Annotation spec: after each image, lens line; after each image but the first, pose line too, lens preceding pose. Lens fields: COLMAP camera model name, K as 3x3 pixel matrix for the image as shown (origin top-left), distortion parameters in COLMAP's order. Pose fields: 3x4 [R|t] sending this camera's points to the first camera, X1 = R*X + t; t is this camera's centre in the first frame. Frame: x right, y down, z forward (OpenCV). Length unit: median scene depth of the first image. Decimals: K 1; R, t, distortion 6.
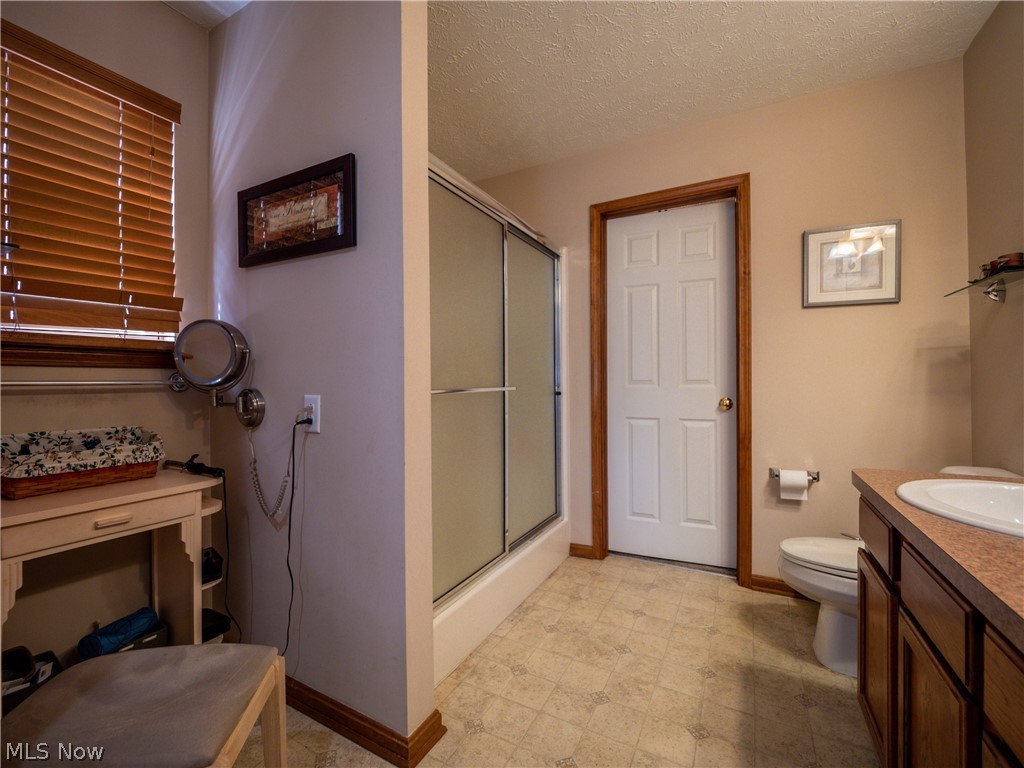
lens RADIAL K [[435.8, 0, 512.0], [0, 435.8, 384.0], [0, 0, 1]] dist [-0.011488, -0.005883]
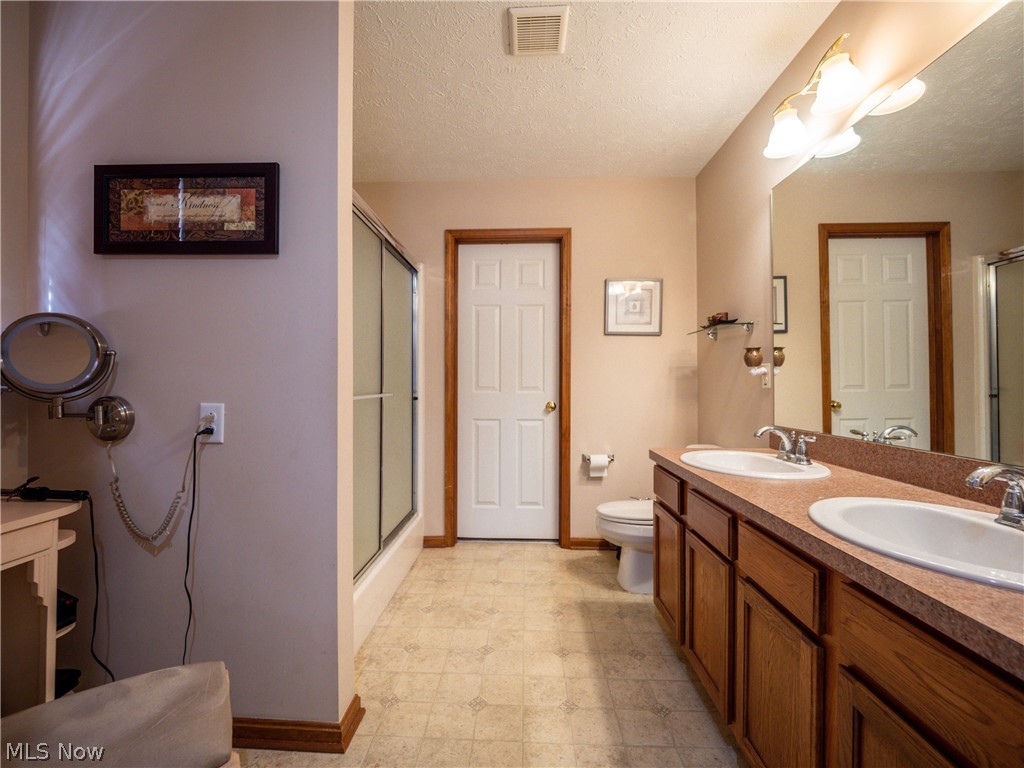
lens RADIAL K [[435.8, 0, 512.0], [0, 435.8, 384.0], [0, 0, 1]] dist [-0.011488, -0.005883]
pose [[0.892423, 0.009129, 0.451108, -0.268074], [-0.006226, 0.999949, -0.007920, -0.011231], [-0.451157, 0.004259, 0.892434, -0.115013]]
